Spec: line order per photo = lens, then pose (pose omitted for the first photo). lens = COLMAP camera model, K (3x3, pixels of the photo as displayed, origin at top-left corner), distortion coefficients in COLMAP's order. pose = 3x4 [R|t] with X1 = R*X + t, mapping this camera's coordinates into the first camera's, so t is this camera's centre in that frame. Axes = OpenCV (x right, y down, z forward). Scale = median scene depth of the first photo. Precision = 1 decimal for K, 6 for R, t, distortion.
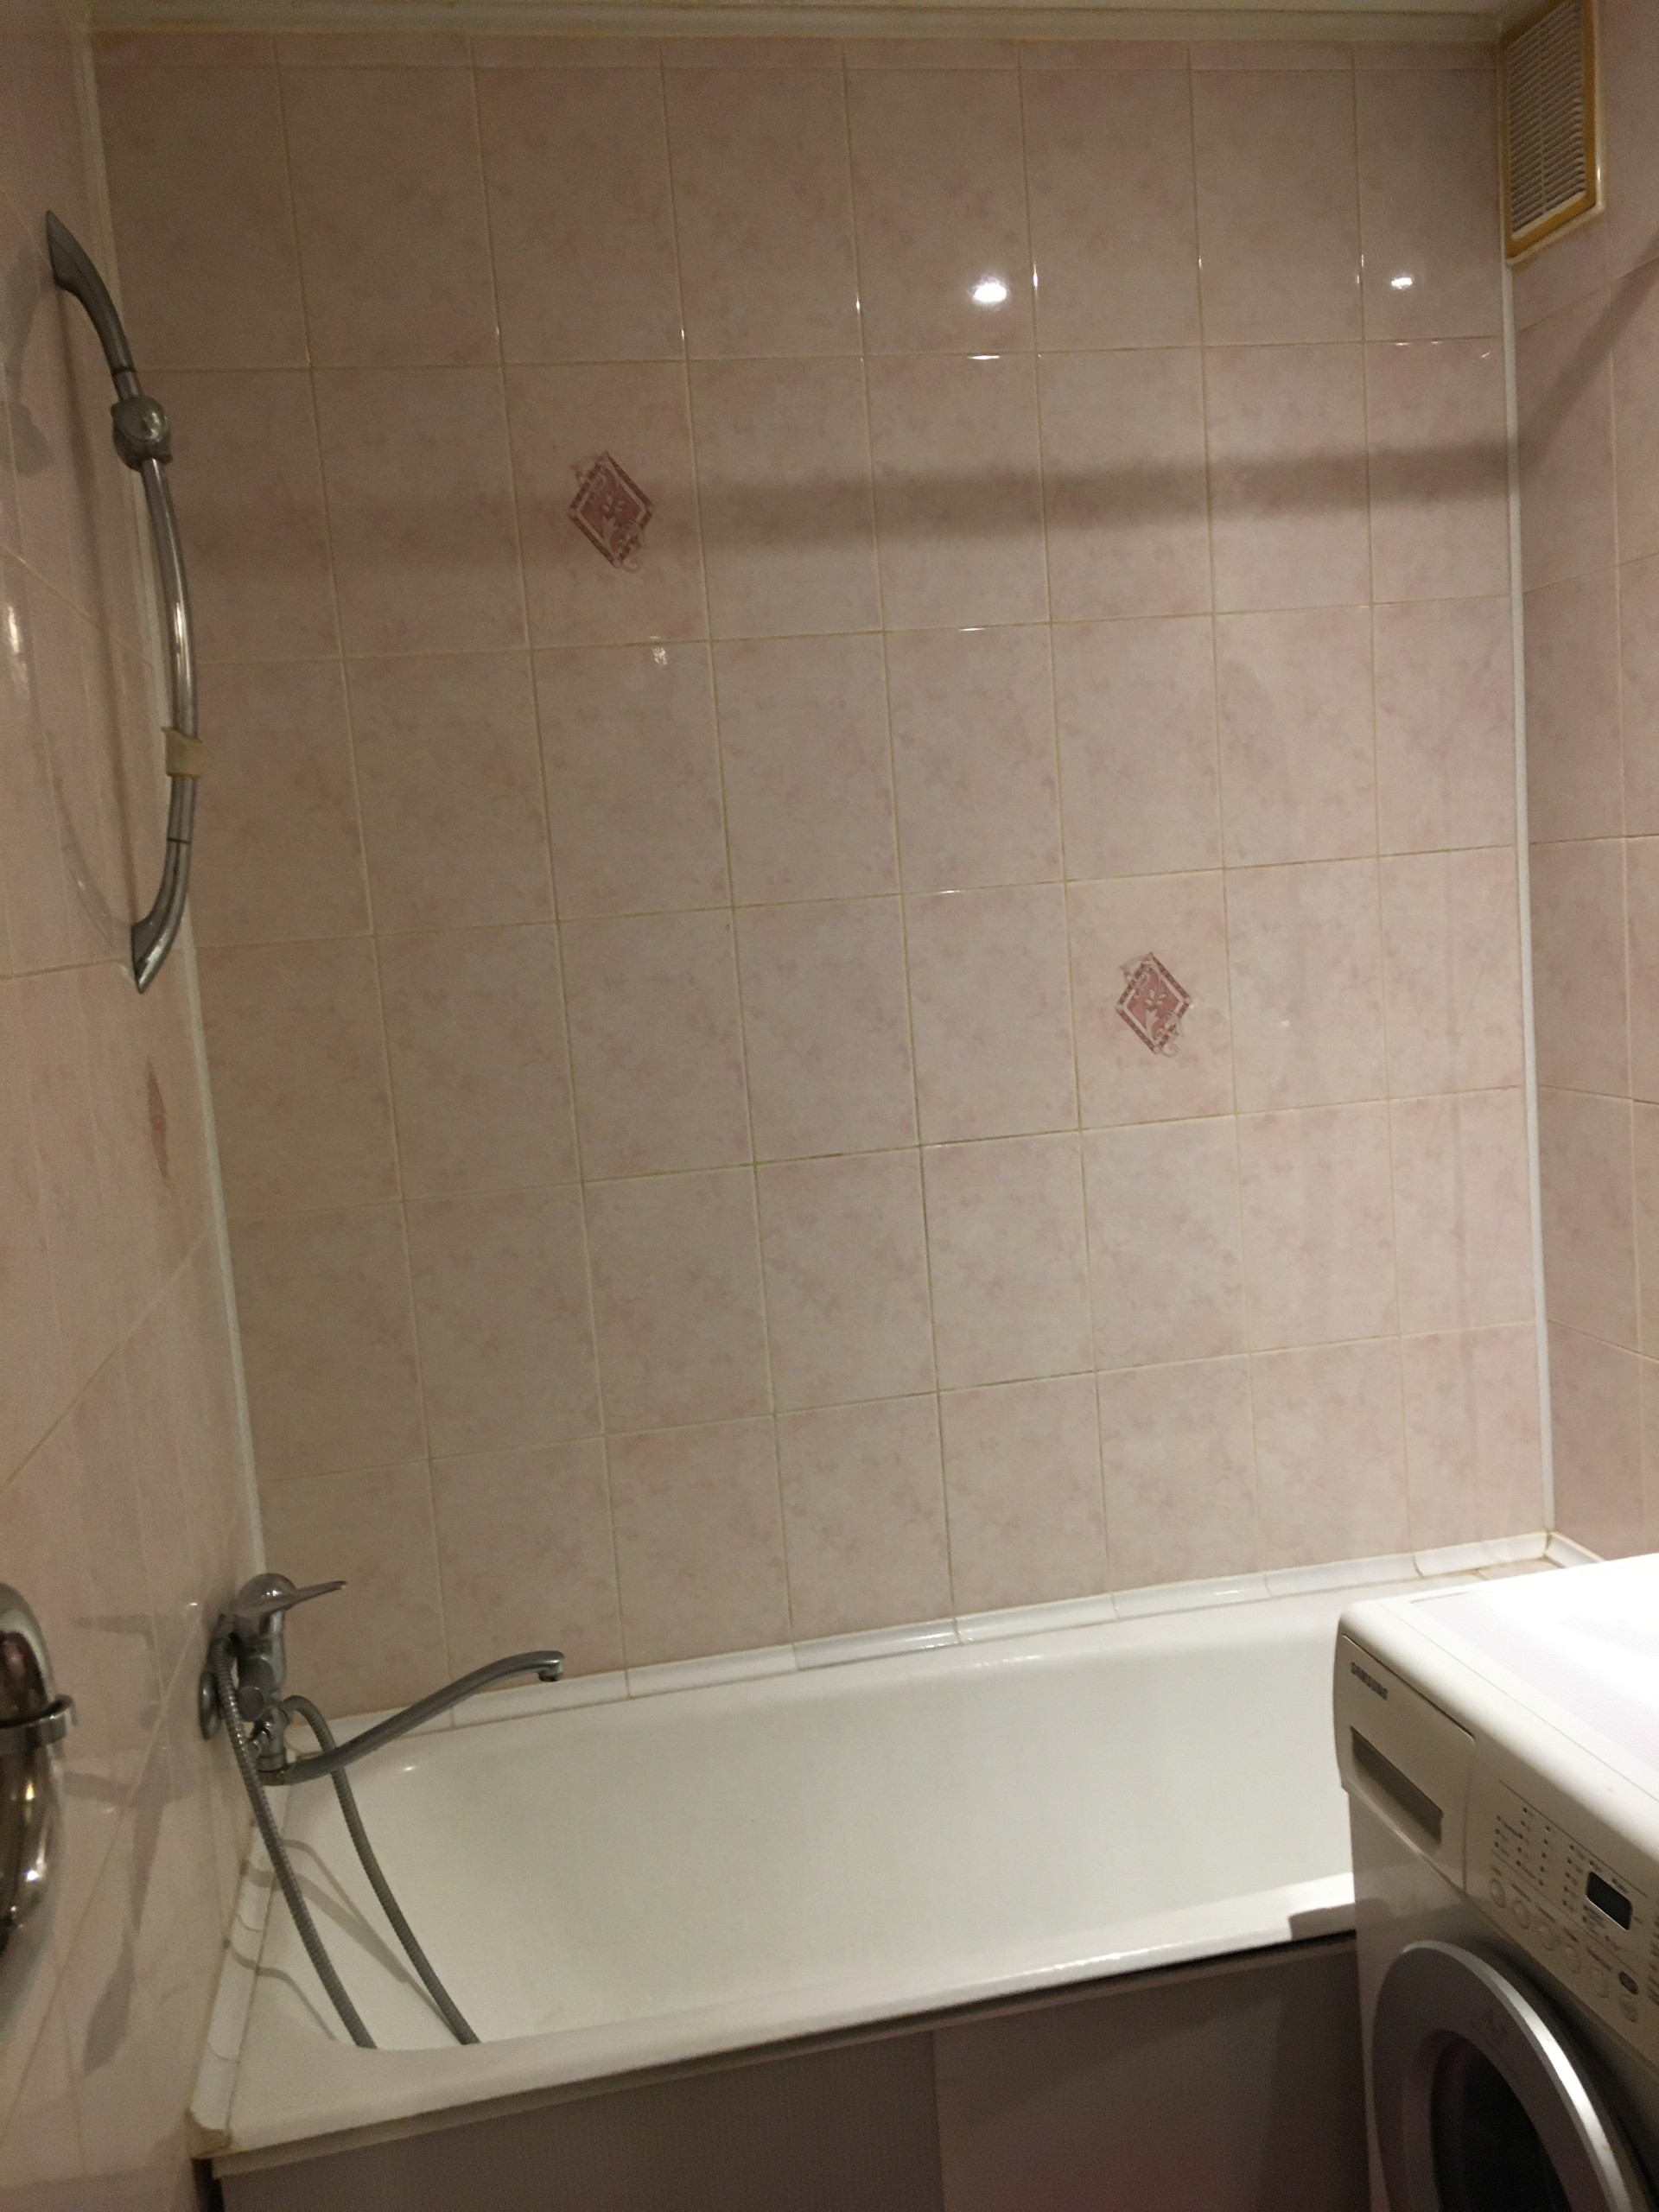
lens RADIAL K [[1884.6, 0, 828.2], [0, 1884.6, 1097.8], [0, 0, 1]] dist [0.083413, -0.113036]
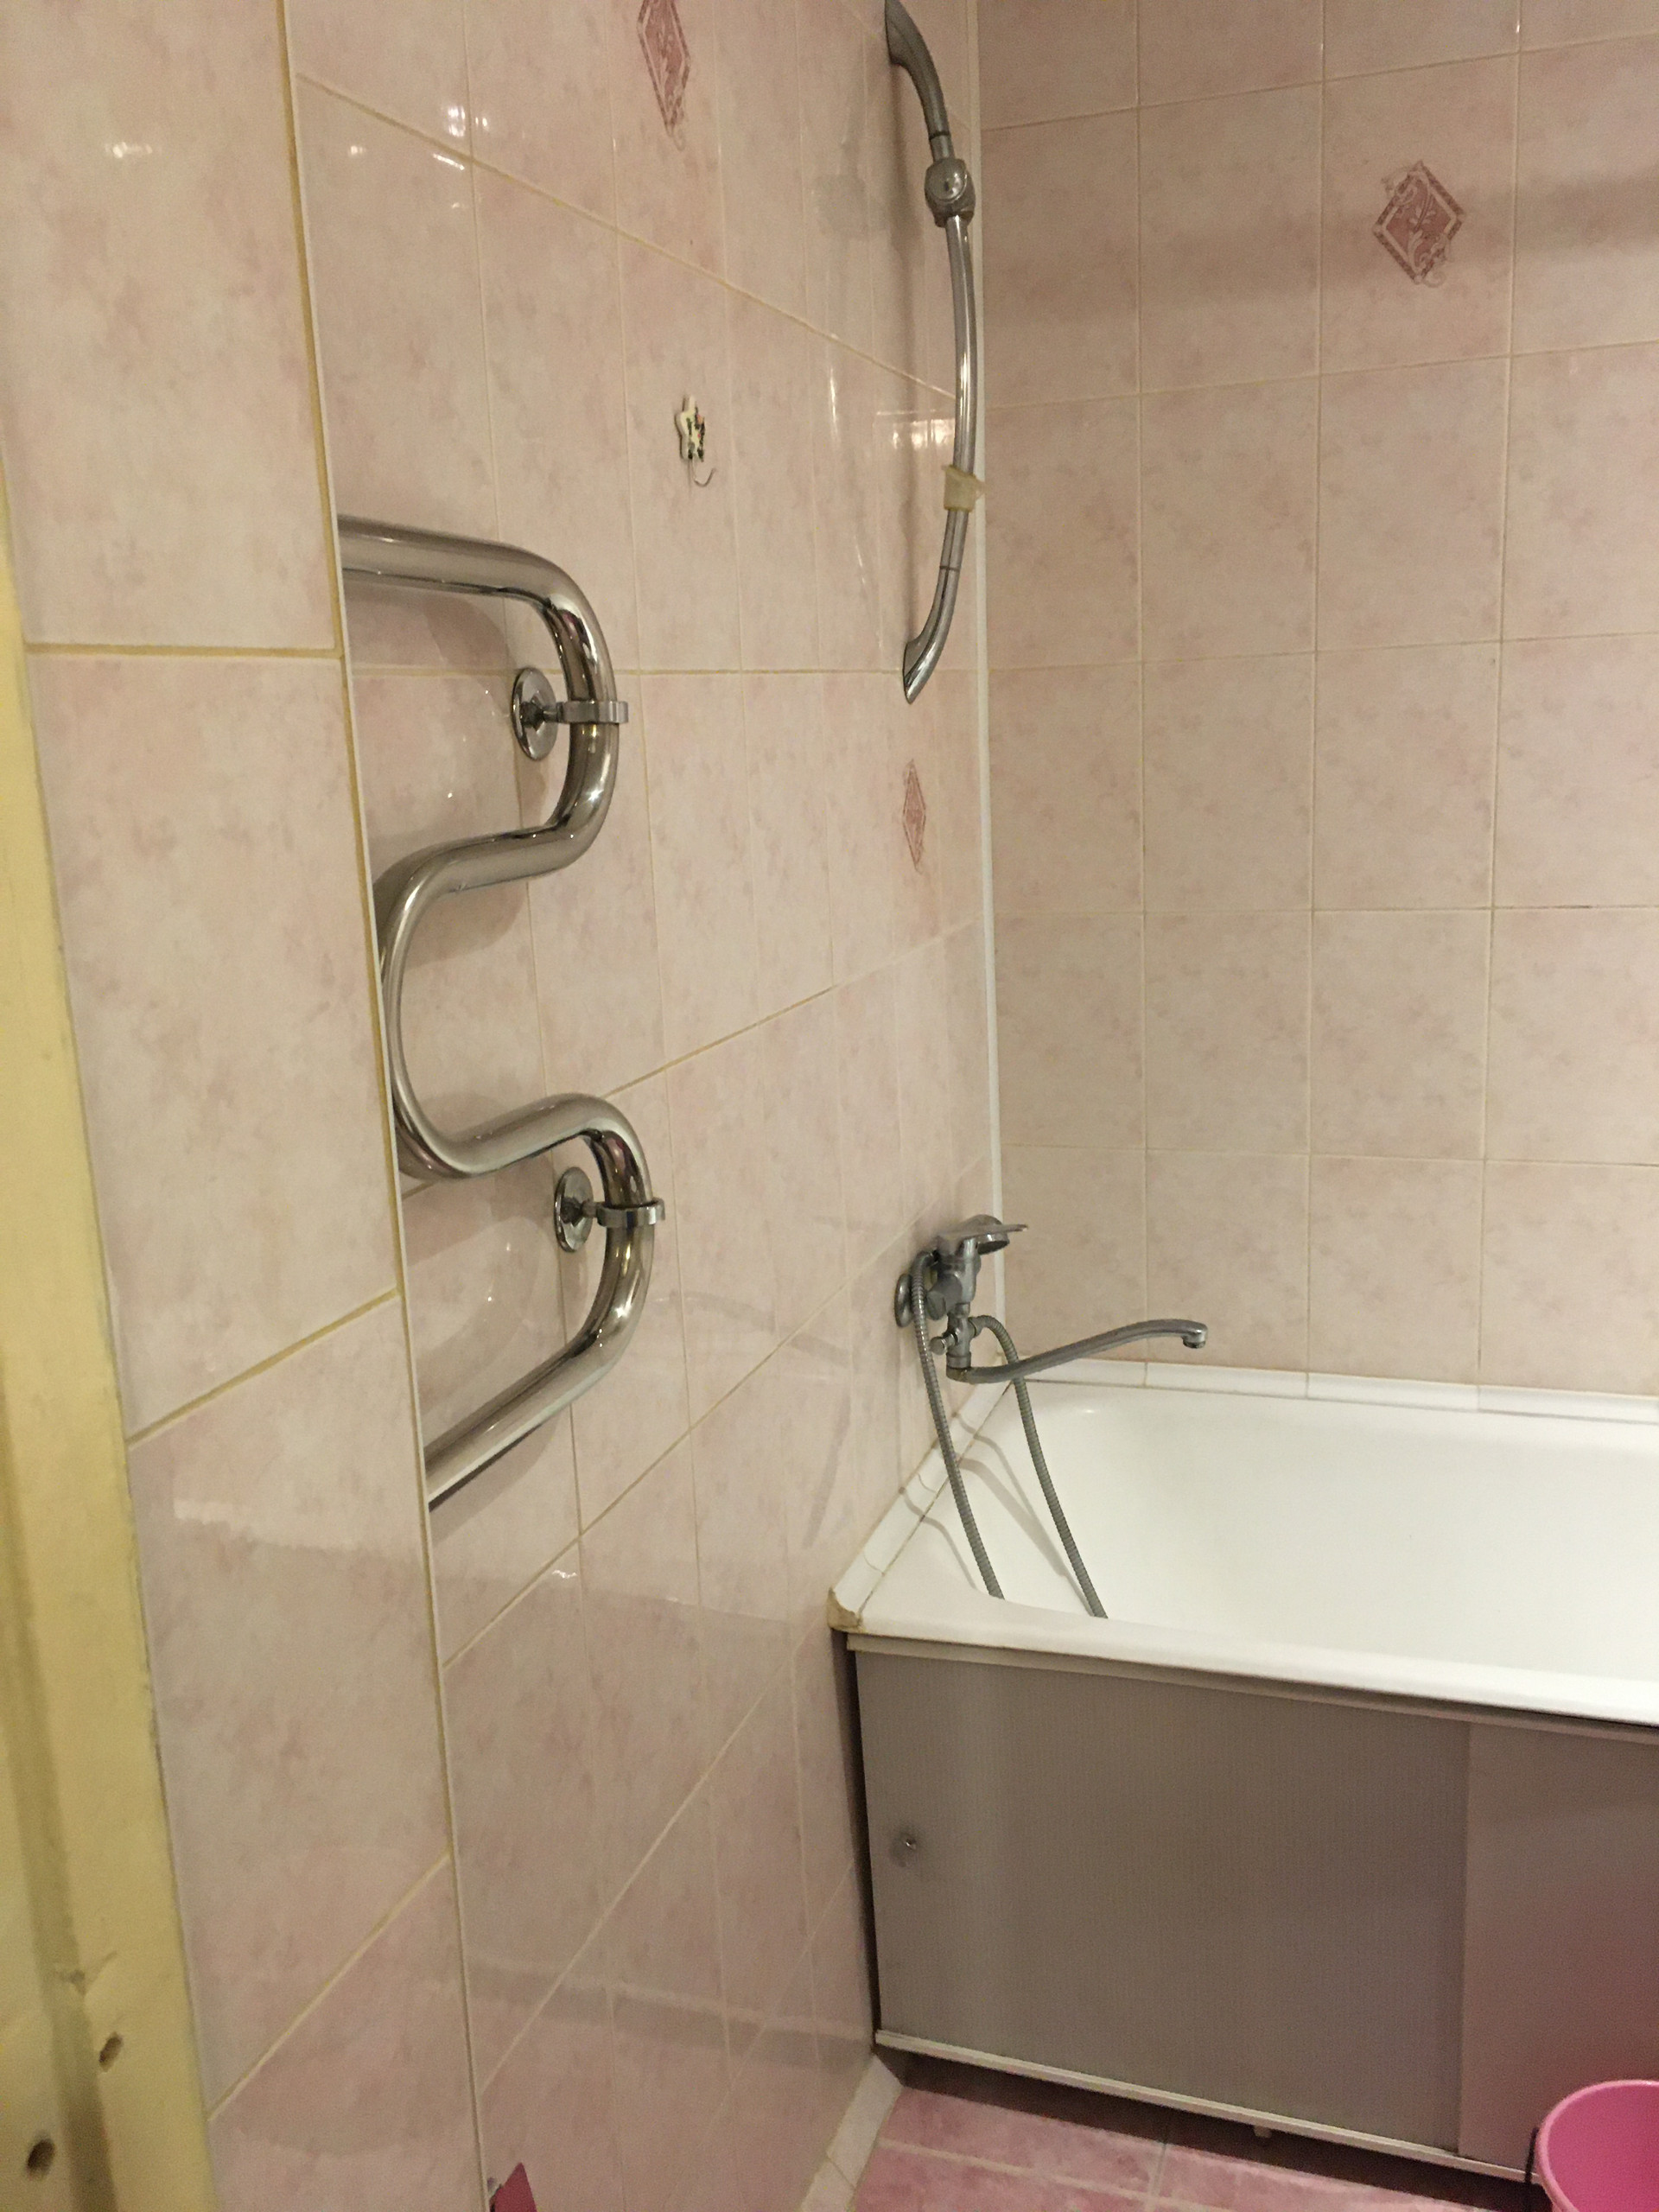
lens RADIAL K [[1922.0, 0, 833.4], [0, 1922.0, 1098.5], [0, 0, 1]] dist [0.096428, -0.120076]
pose [[0.866902, 0.137578, -0.479118, 0.172242], [-0.079067, 0.986942, 0.140336, 0.019195], [0.492169, -0.083775, 0.866459, -0.062552]]
